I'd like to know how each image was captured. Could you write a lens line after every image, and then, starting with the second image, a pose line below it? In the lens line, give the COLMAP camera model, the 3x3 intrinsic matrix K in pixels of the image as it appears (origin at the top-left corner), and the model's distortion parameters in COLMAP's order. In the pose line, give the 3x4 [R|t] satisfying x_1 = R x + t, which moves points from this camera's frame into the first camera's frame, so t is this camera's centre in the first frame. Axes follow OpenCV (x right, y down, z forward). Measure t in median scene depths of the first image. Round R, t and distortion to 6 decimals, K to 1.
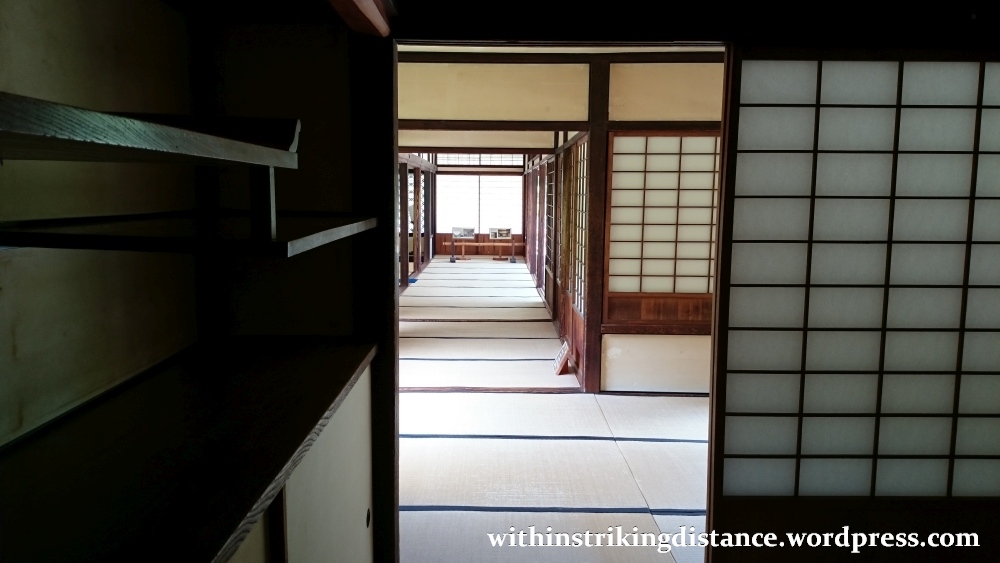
lens RADIAL K [[766.9, 0, 500.0], [0, 766.9, 281.5], [0, 0, 1]] dist [0.189268, -0.000432]
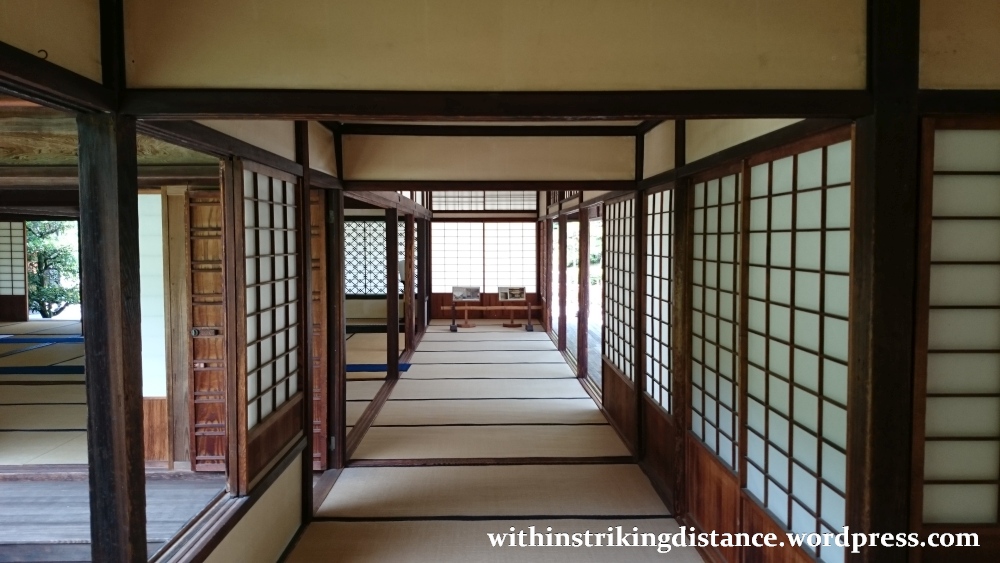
lens RADIAL K [[821.8, 0, 500.0], [0, 821.8, 281.5], [0, 0, 1]] dist [-0.007146, -0.003590]
pose [[0.999934, -0.009712, 0.006059, -0.017616], [0.010079, 0.997909, -0.063843, -0.020726], [-0.005426, 0.063899, 0.997942, 0.142244]]
